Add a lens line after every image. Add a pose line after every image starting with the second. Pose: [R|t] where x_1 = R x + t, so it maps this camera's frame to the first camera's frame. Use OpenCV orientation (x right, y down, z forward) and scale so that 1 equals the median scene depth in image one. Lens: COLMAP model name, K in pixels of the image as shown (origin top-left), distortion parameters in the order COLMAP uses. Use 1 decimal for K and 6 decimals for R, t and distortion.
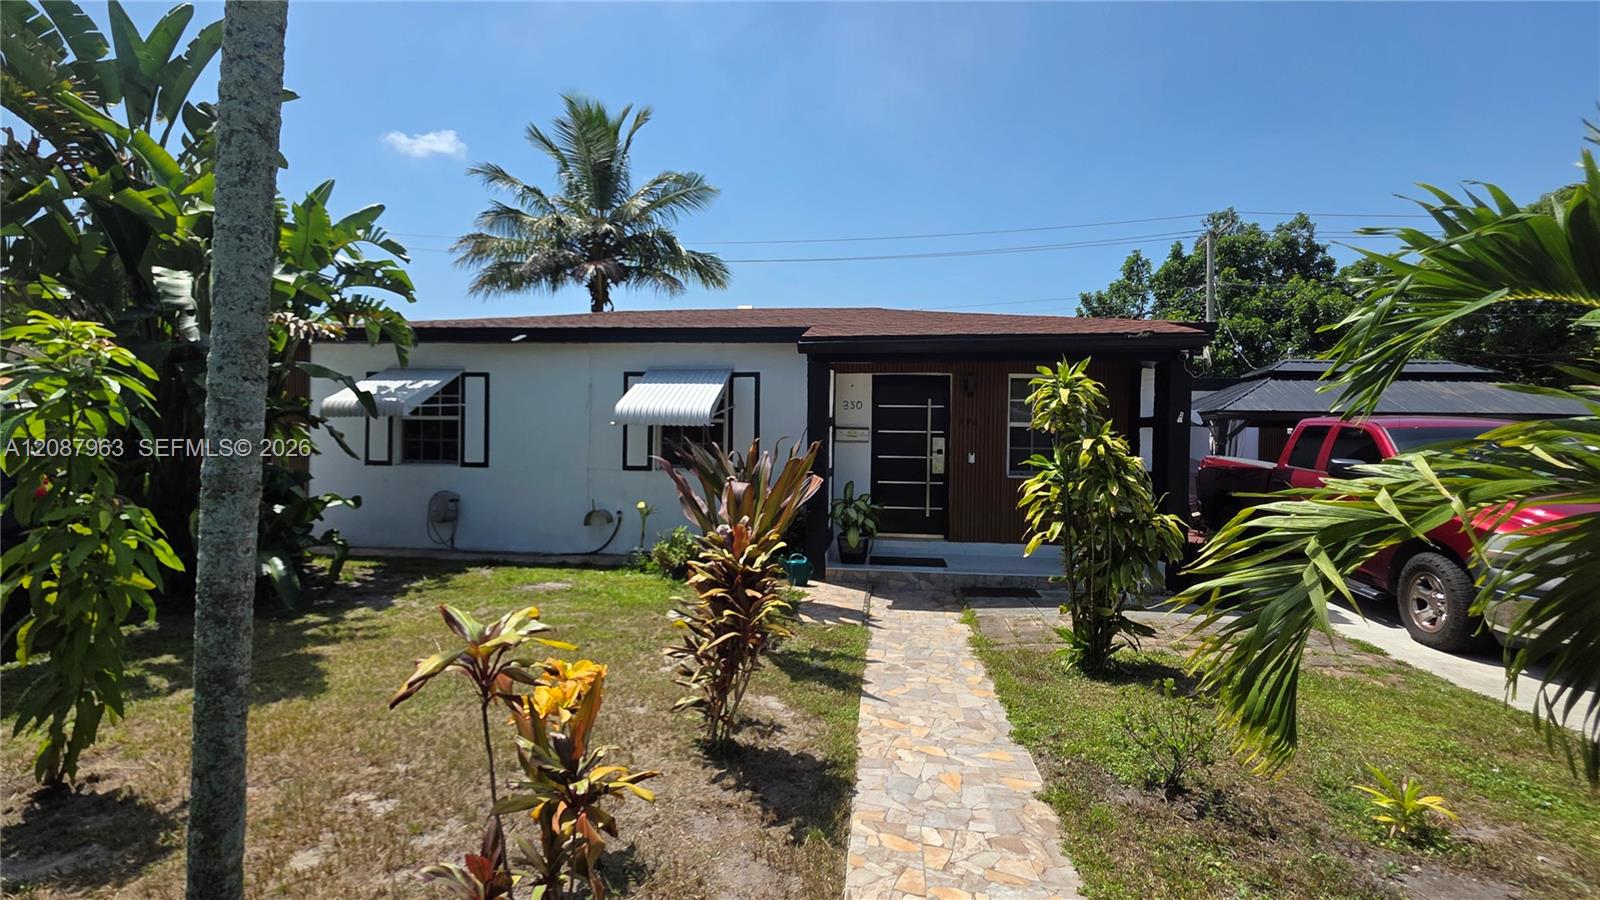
lens RADIAL K [[711.5, 0, 800.3], [0, 711.5, 458.0], [0, 0, 1]] dist [-0.000486, -0.000135]
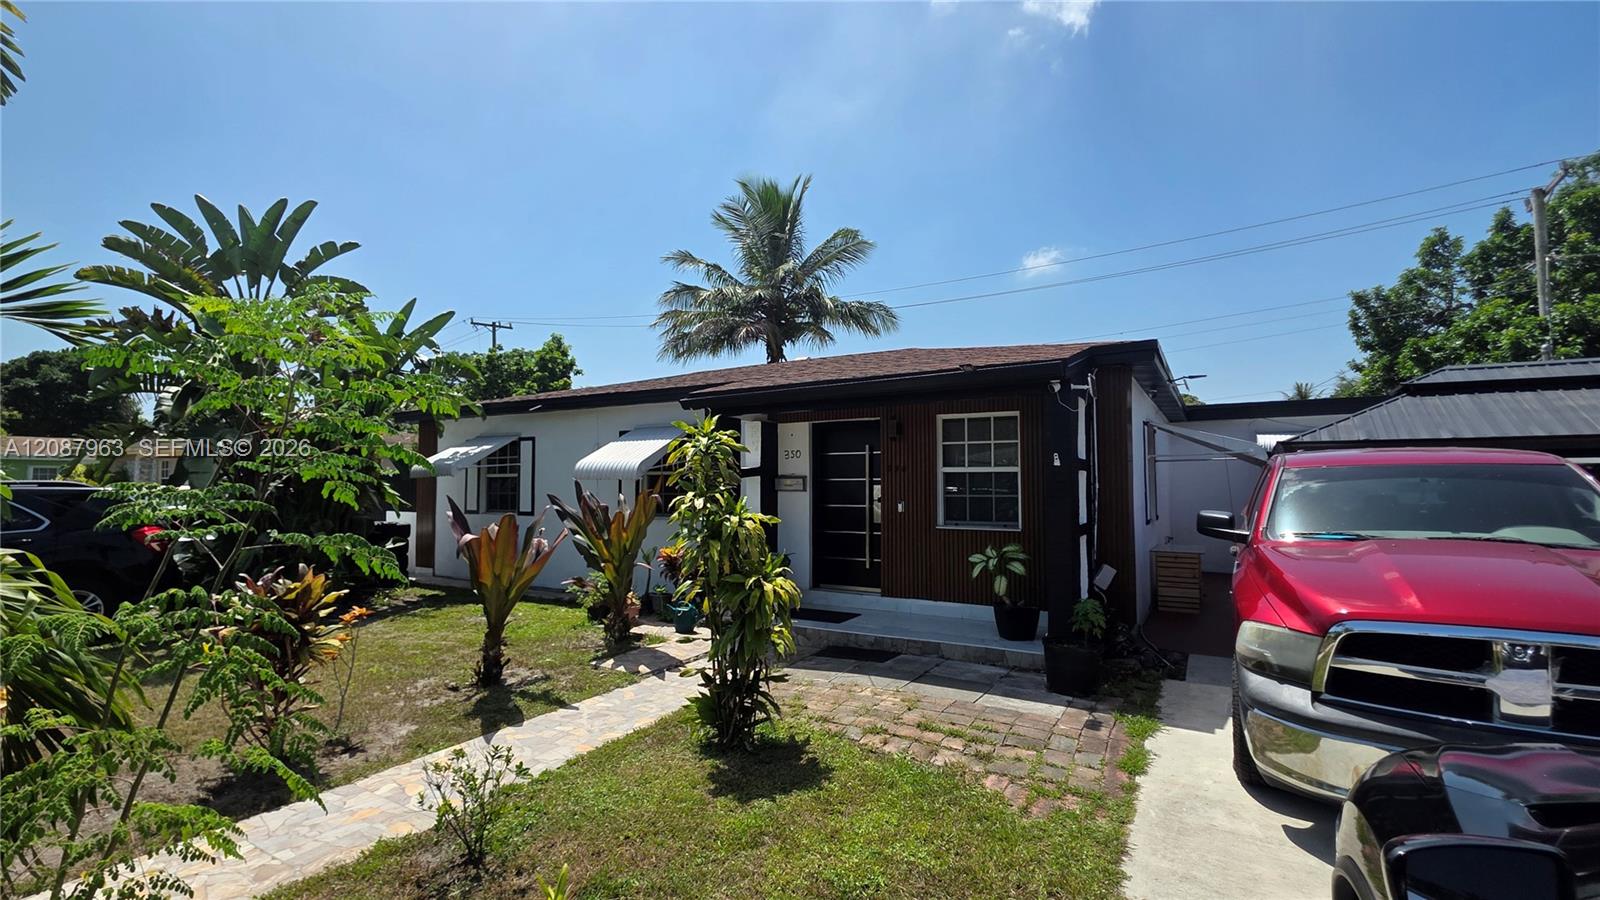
lens RADIAL K [[711.5, 0, 801.8], [0, 711.5, 452.5], [0, 0, 1]] dist [-0.000486, -0.000135]
pose [[0.914596, -0.035322, -0.402824, 0.439796], [0.009295, 0.997751, -0.066386, -0.009136], [0.404263, 0.056972, 0.912867, 0.080861]]
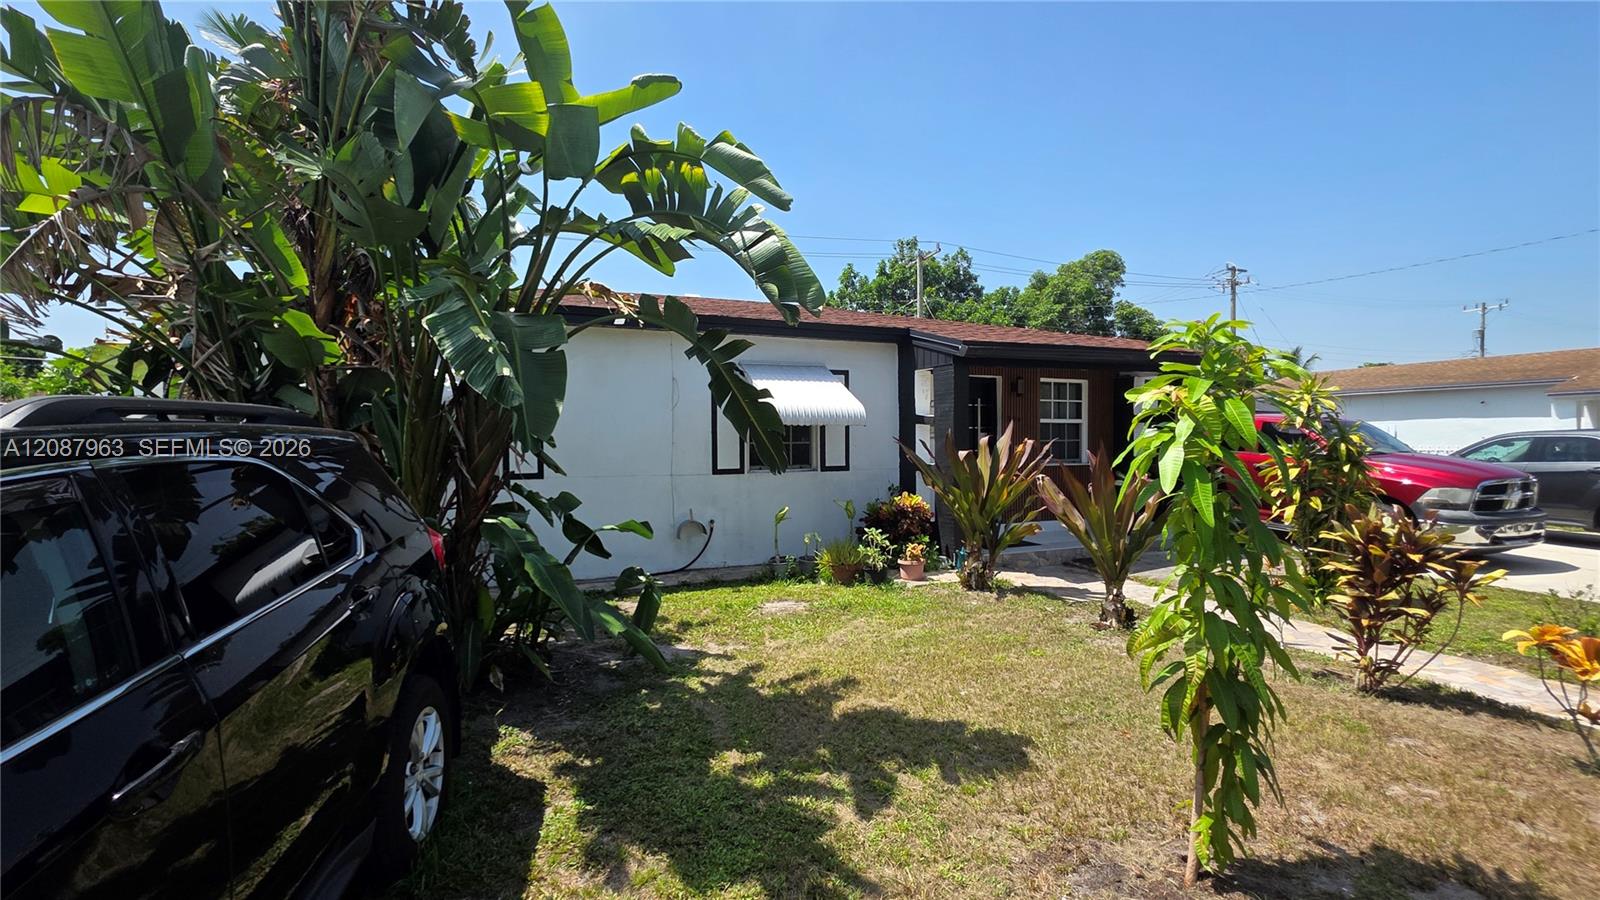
lens RADIAL K [[711.5, 0, 796.4], [0, 711.5, 444.4], [0, 0, 1]] dist [-0.000486, -0.000135]
pose [[0.868134, -0.025040, 0.495698, -0.565651], [0.027390, 0.999622, 0.002526, -0.019530], [-0.495574, 0.011384, 0.868491, 0.151477]]
